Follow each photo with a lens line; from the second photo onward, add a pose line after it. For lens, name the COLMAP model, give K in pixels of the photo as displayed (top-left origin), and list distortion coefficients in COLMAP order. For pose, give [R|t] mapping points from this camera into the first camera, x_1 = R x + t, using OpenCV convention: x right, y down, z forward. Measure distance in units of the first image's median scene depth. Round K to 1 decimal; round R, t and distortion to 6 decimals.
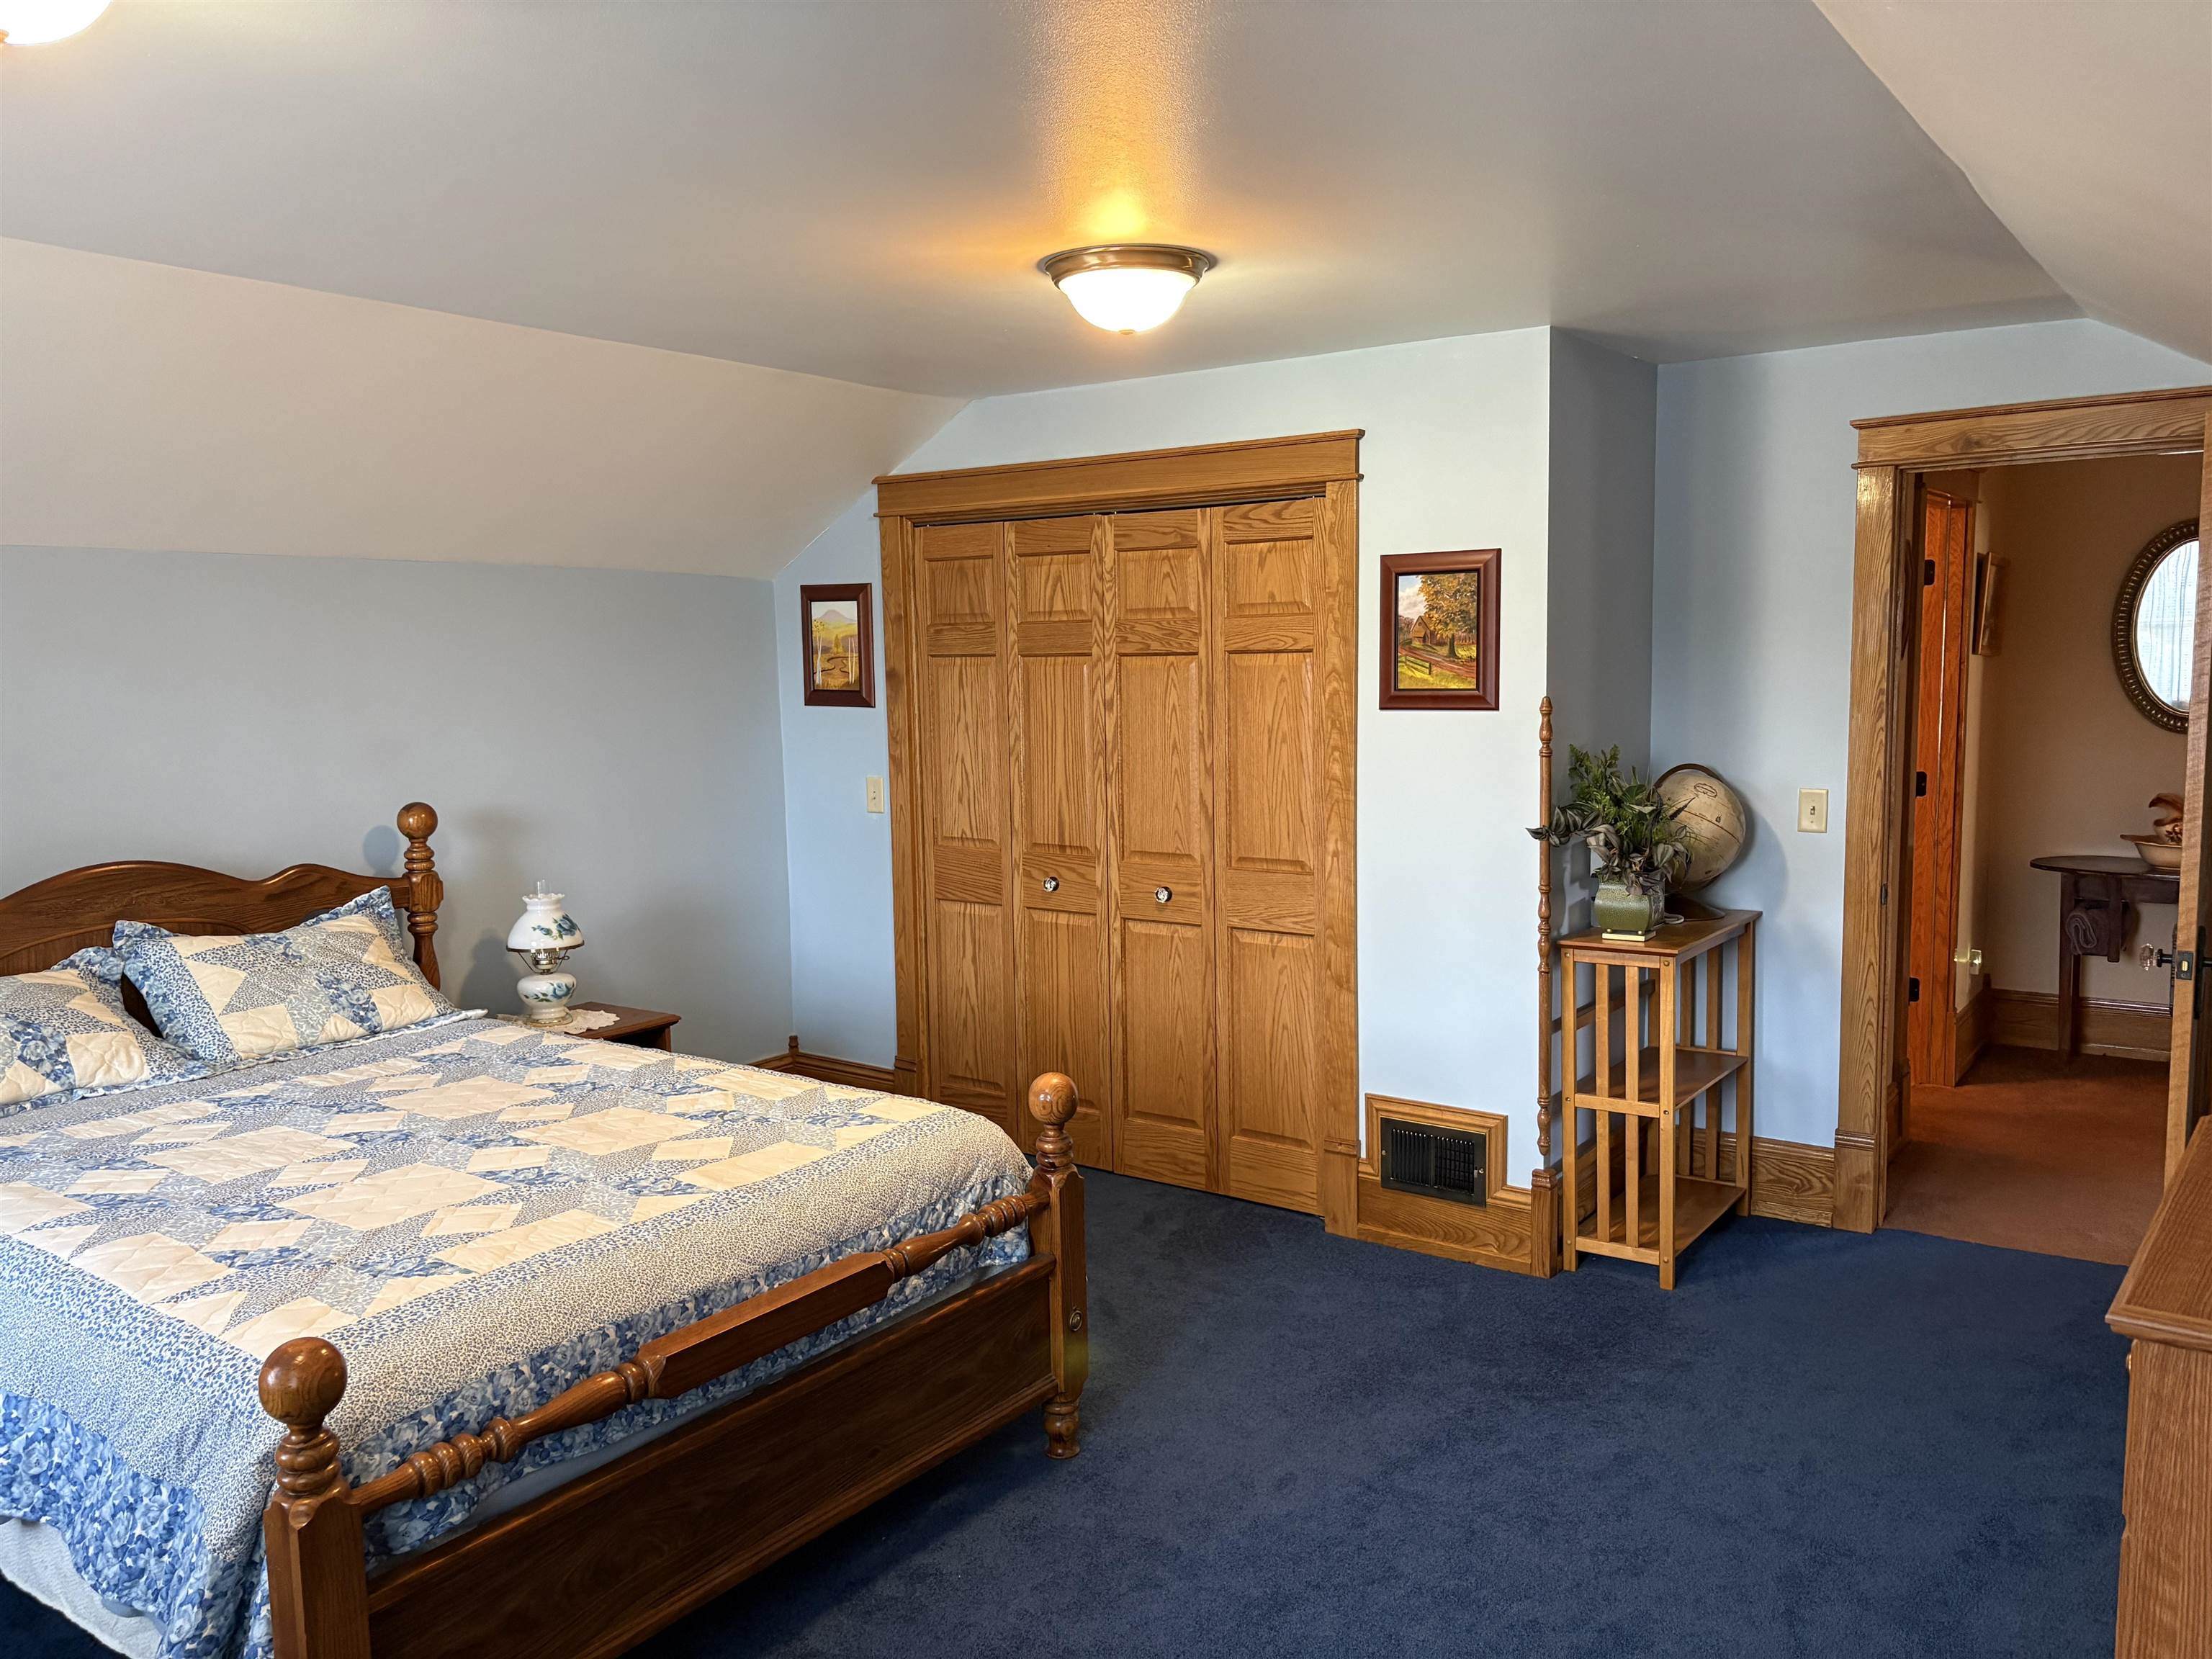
lens RADIAL K [[1675.2, 0, 1109.6], [0, 1675.2, 826.4], [0, 0, 1]] dist [0.032238, -0.038509]
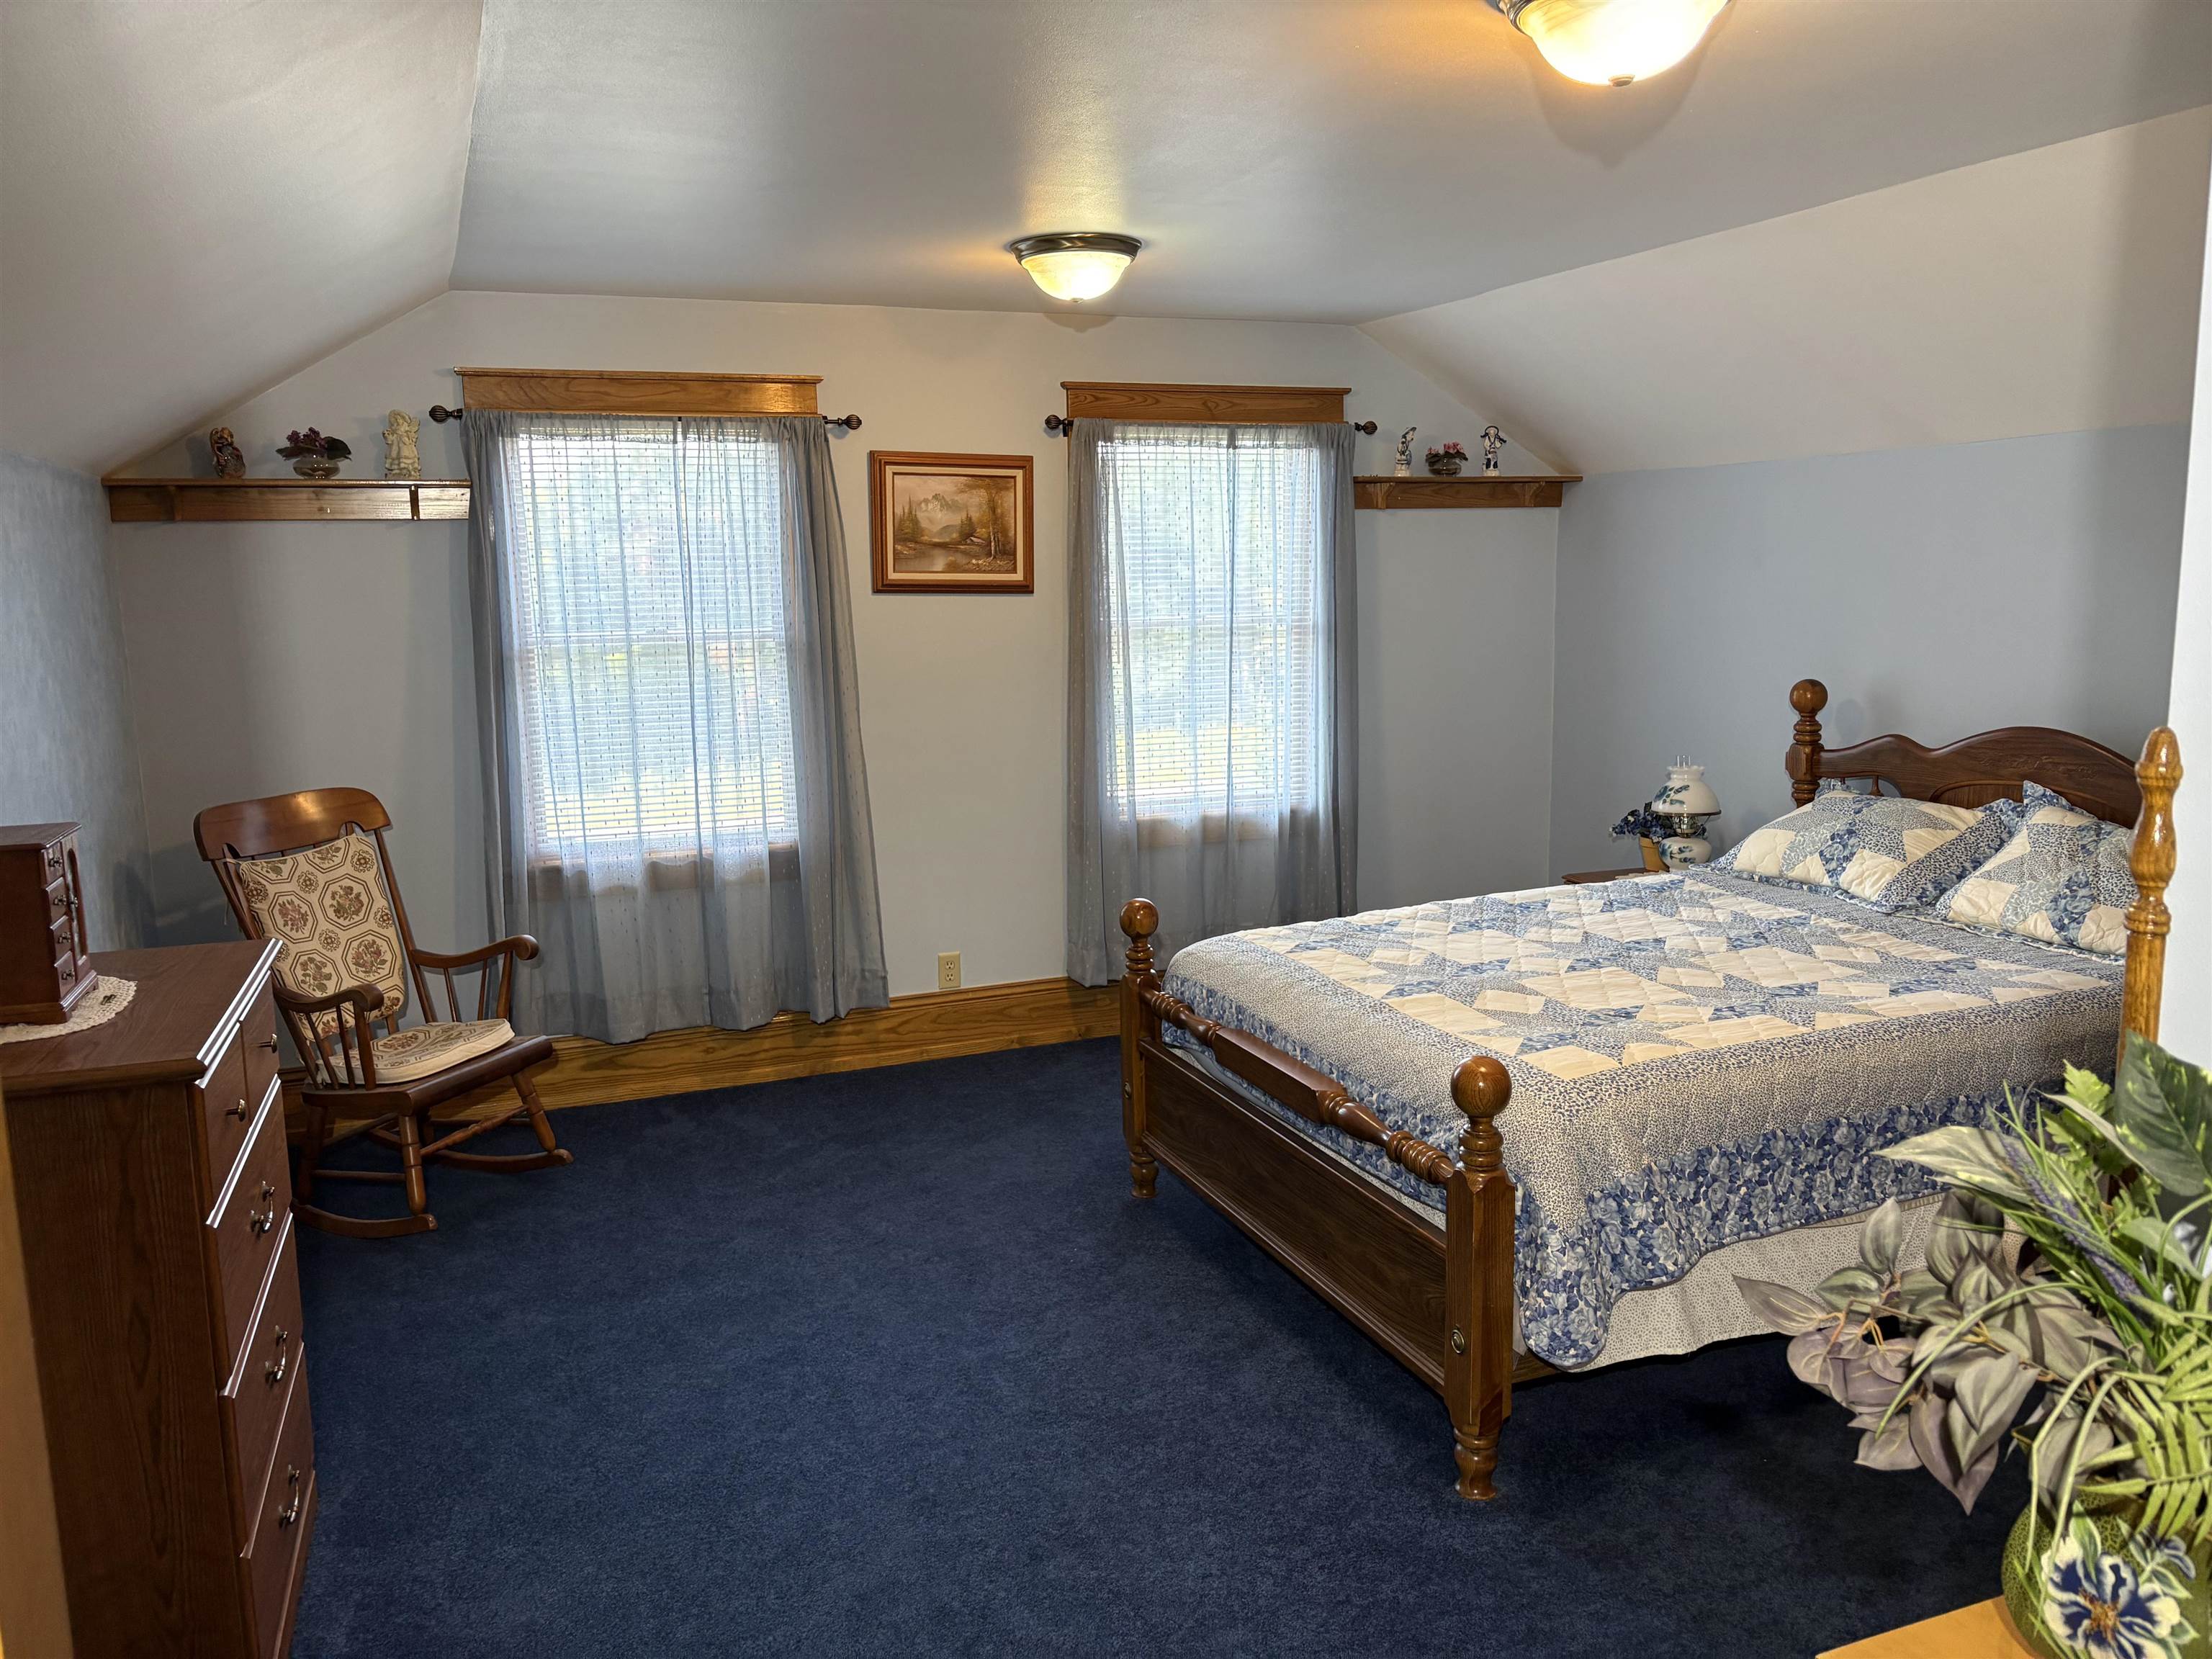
lens RADIAL K [[1675.2, 0, 1111.1], [0, 1675.2, 832.6], [0, 0, 1]] dist [0.032238, -0.038509]
pose [[-0.566272, 0.150478, -0.810365, 0.711129], [-0.058017, 0.973477, 0.221308, -0.132481], [0.822174, 0.172336, -0.542523, 1.244537]]
